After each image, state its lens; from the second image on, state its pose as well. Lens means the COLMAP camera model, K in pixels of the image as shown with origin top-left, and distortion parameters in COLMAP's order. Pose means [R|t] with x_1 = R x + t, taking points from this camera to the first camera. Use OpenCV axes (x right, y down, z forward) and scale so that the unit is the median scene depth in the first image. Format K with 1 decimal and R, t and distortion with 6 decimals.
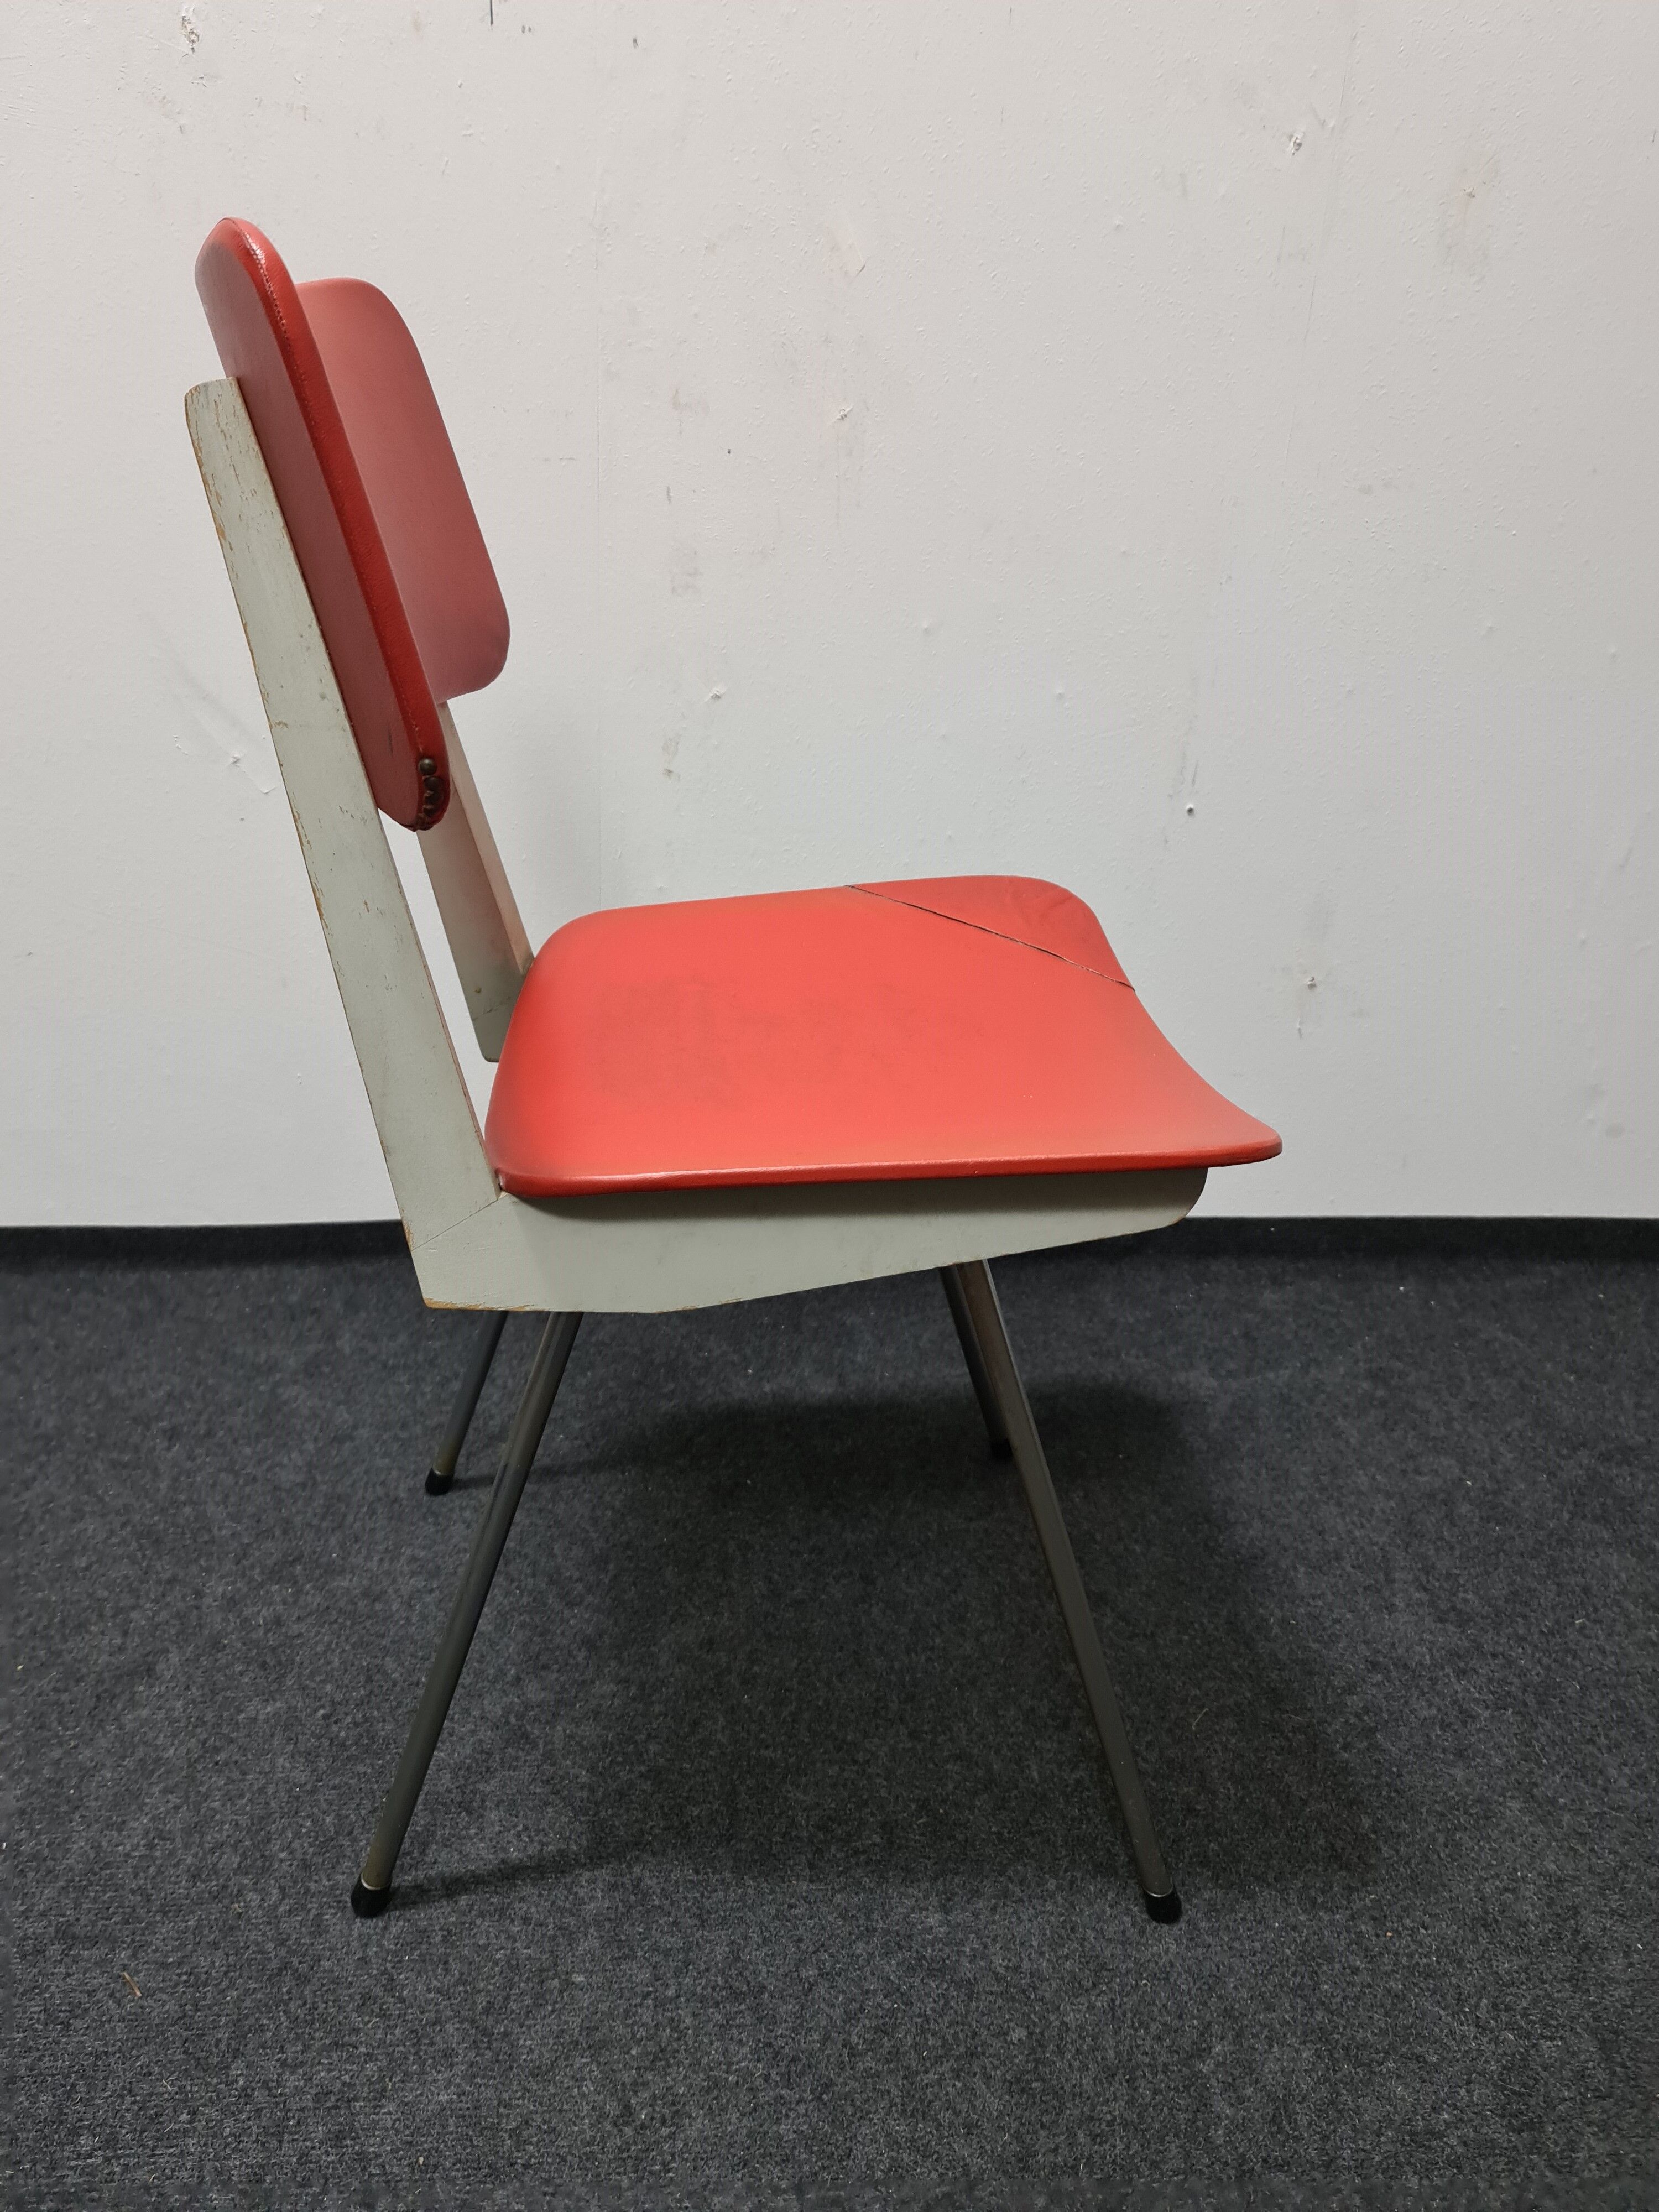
lens RADIAL K [[1612.1, 0, 832.3], [0, 1612.1, 1087.6], [0, 0, 1]] dist [0.078144, -0.080623]
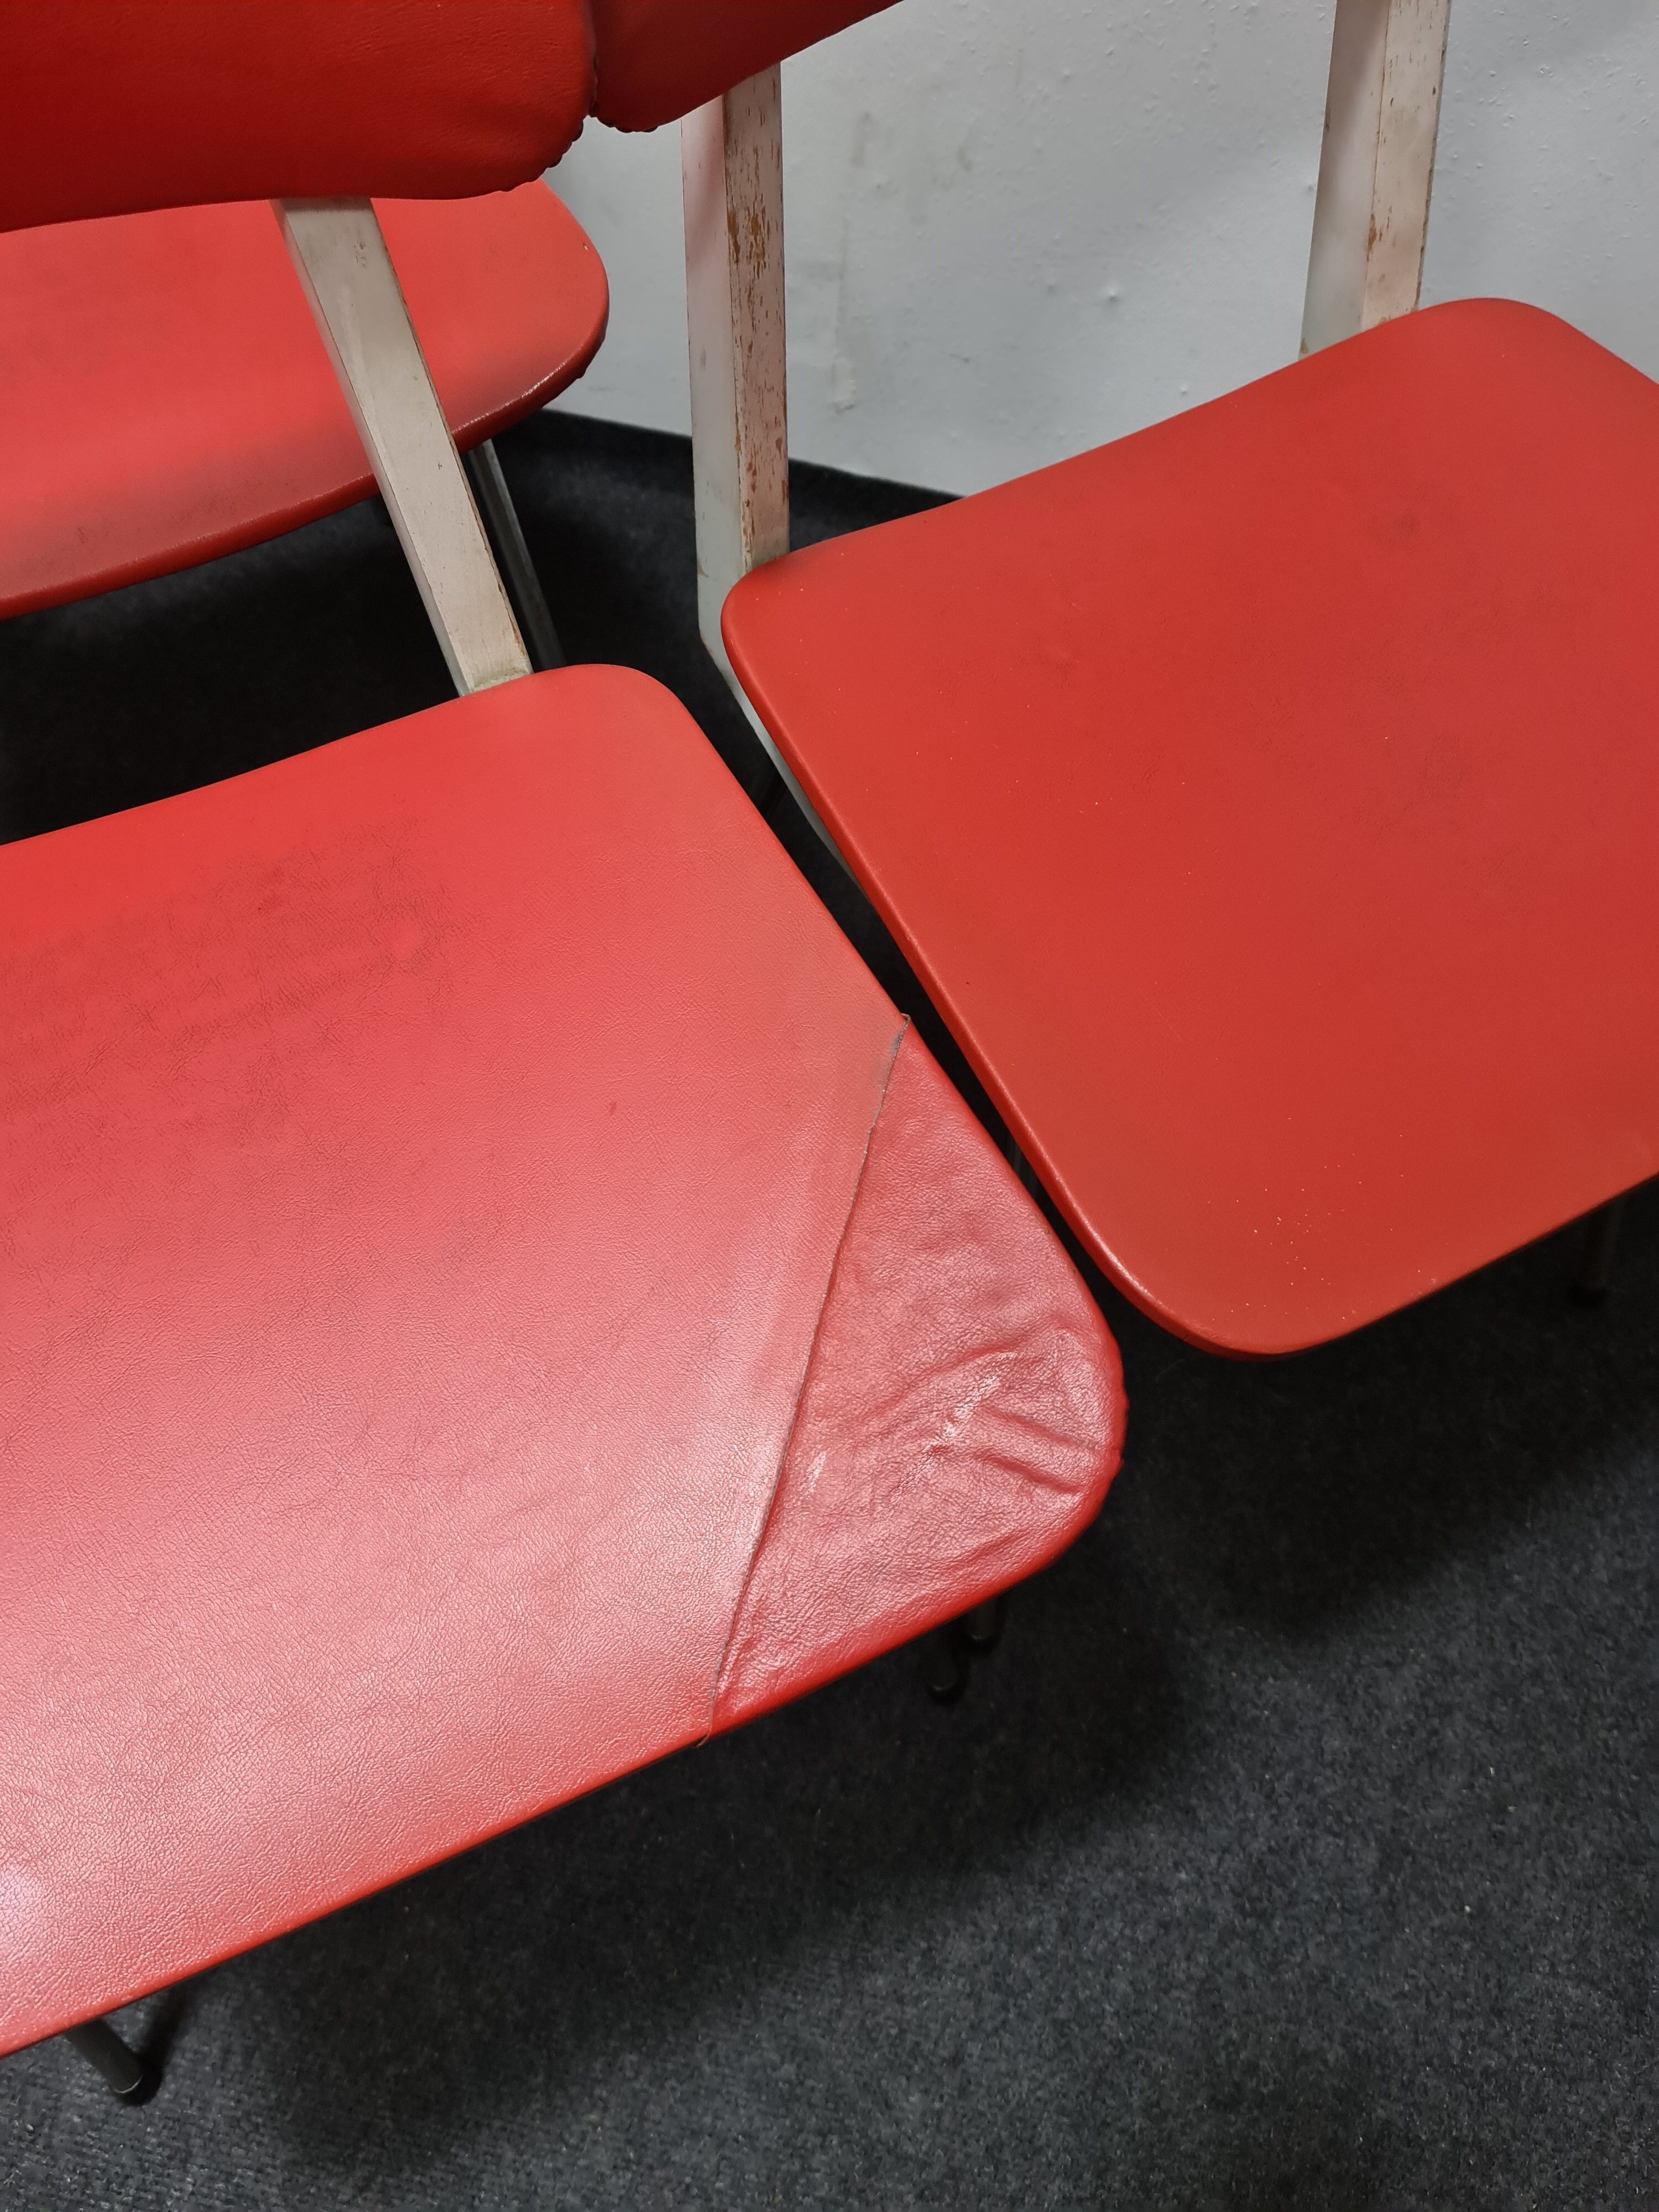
lens RADIAL K [[1612.1, 0, 832.3], [0, 1612.1, 1087.6], [0, 0, 1]] dist [0.078144, -0.080623]
pose [[0.948225, 0.283216, -0.143731, 0.124356], [-0.122469, 0.743610, 0.657302, -0.283134], [0.293039, -0.605667, 0.739794, 0.343097]]
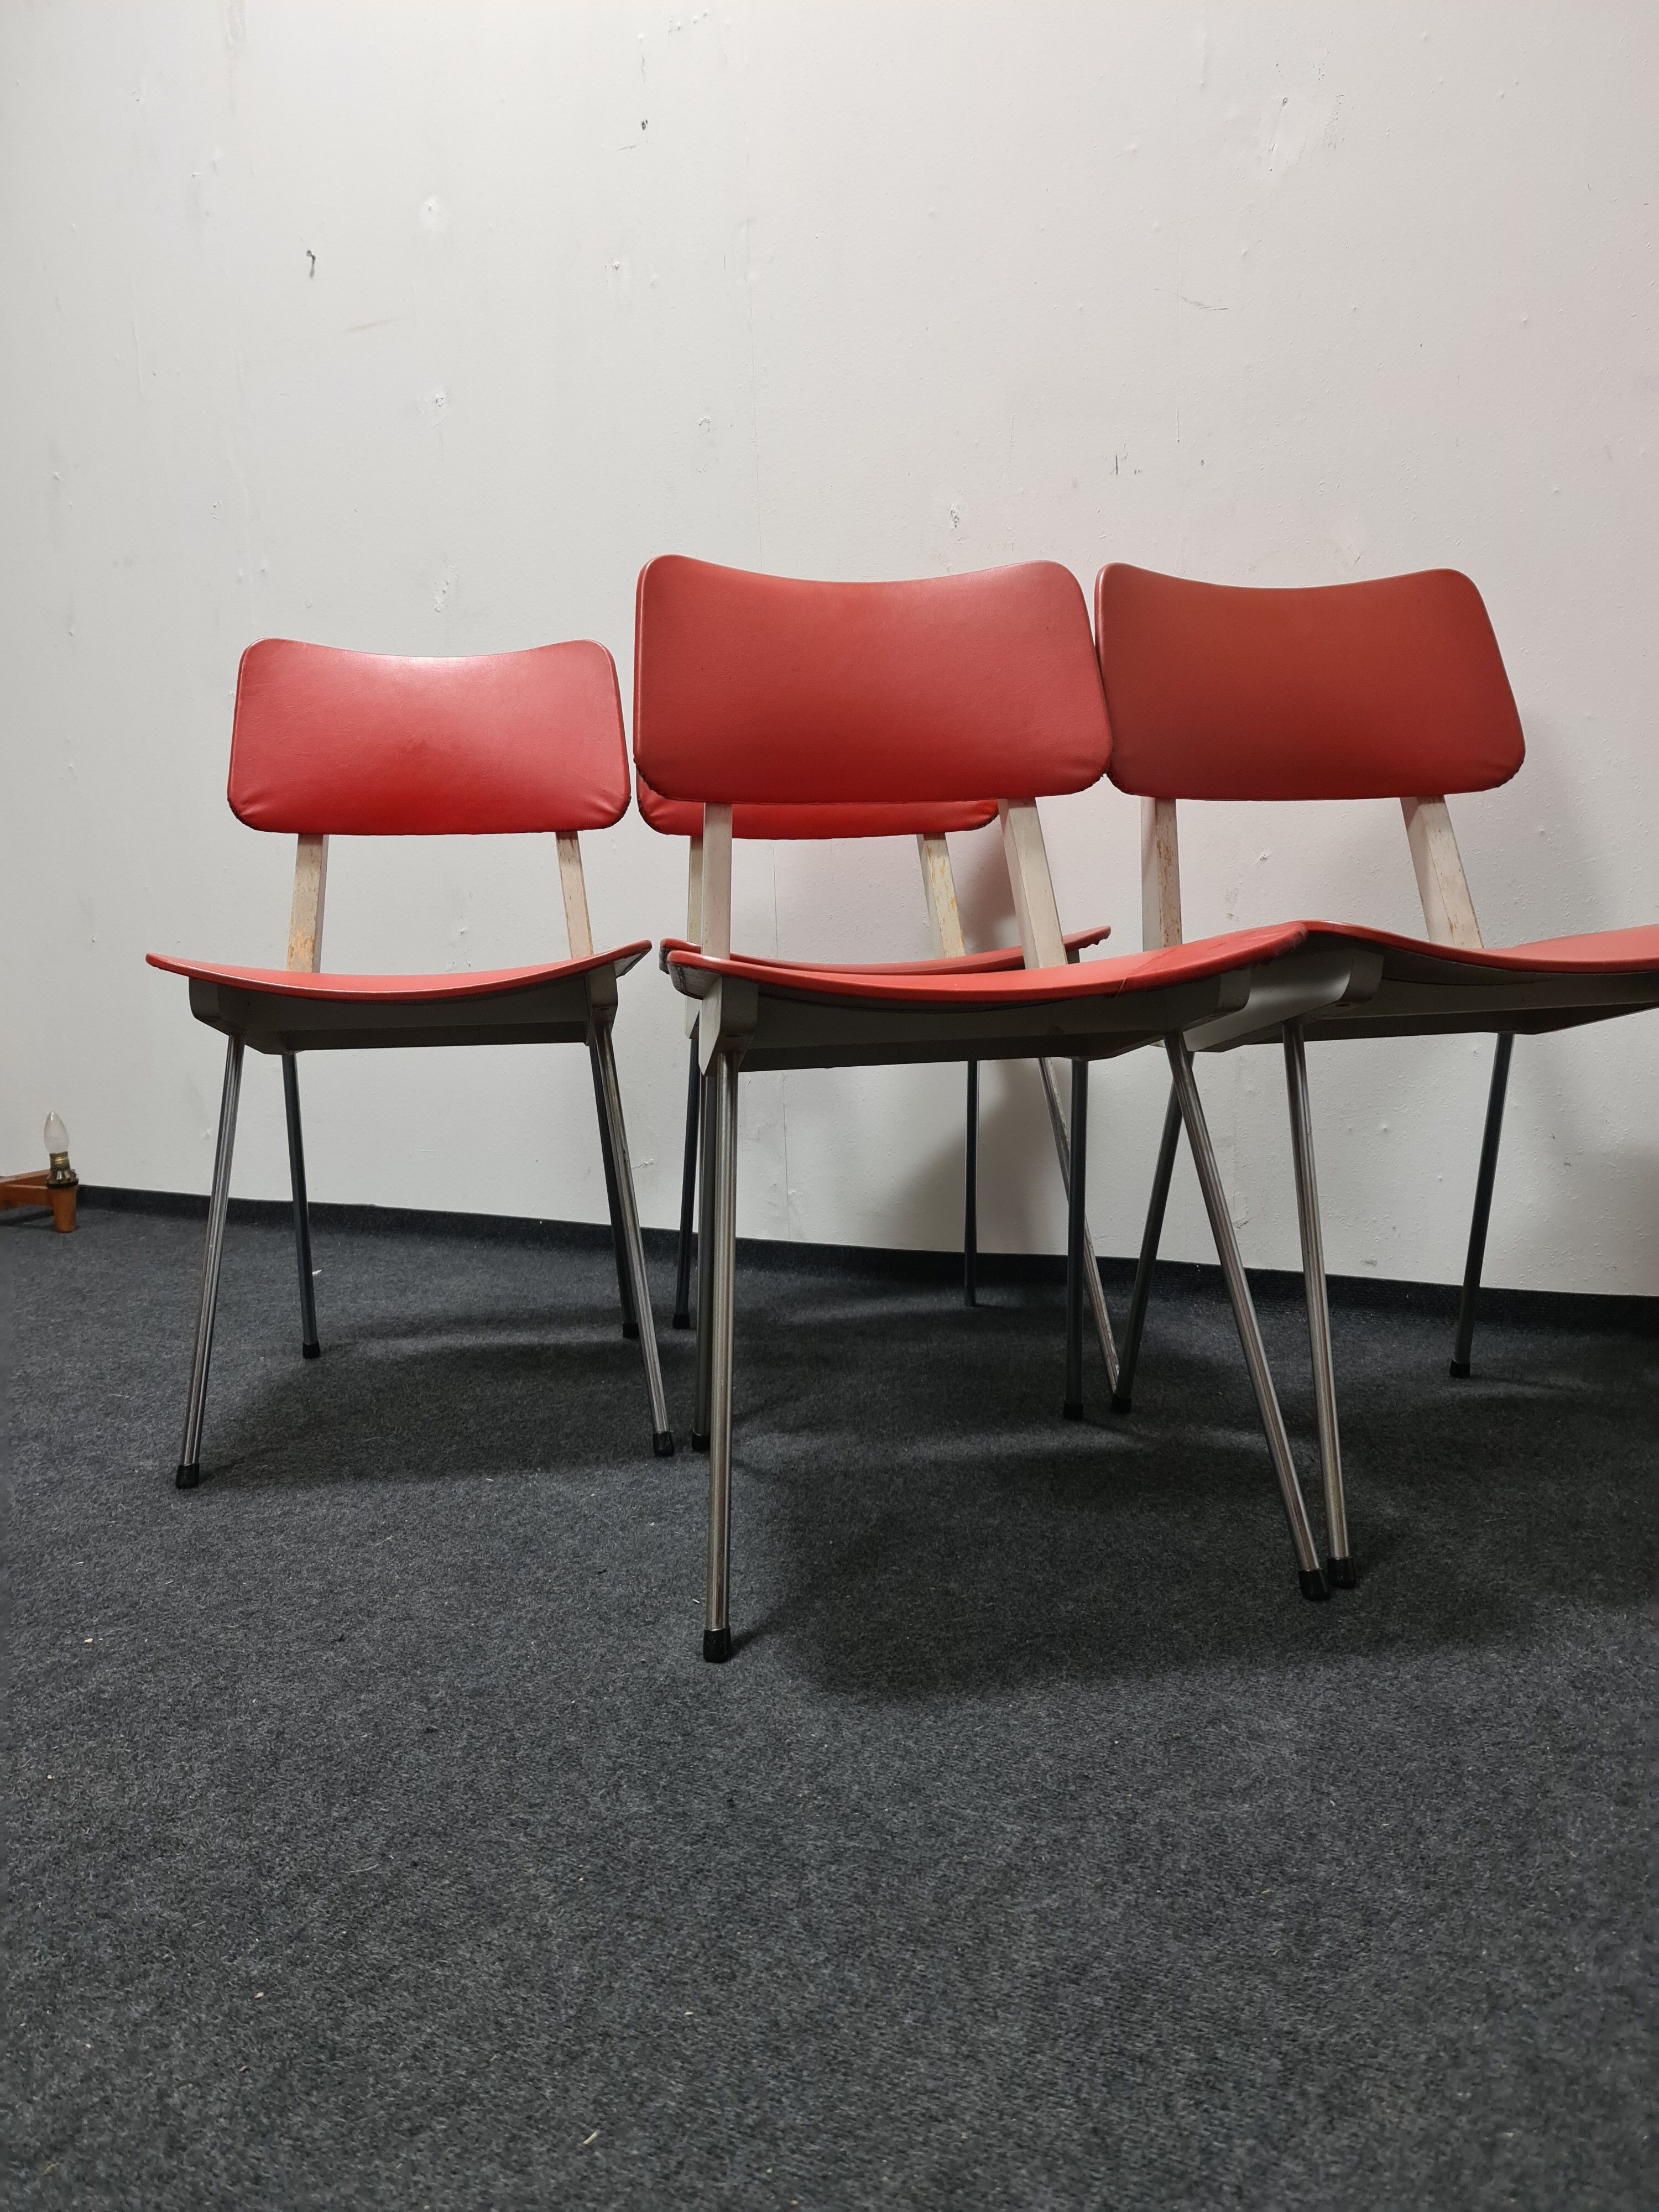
lens RADIAL K [[1599.1, 0, 820.2], [0, 1599.1, 1106.6], [0, 0, 1]] dist [0.124717, -0.122214]
pose [[0.829273, -0.022855, -0.558375, 0.467572], [-0.135392, 0.961180, -0.240421, 0.424450], [0.542194, 0.274975, 0.793986, -0.313426]]
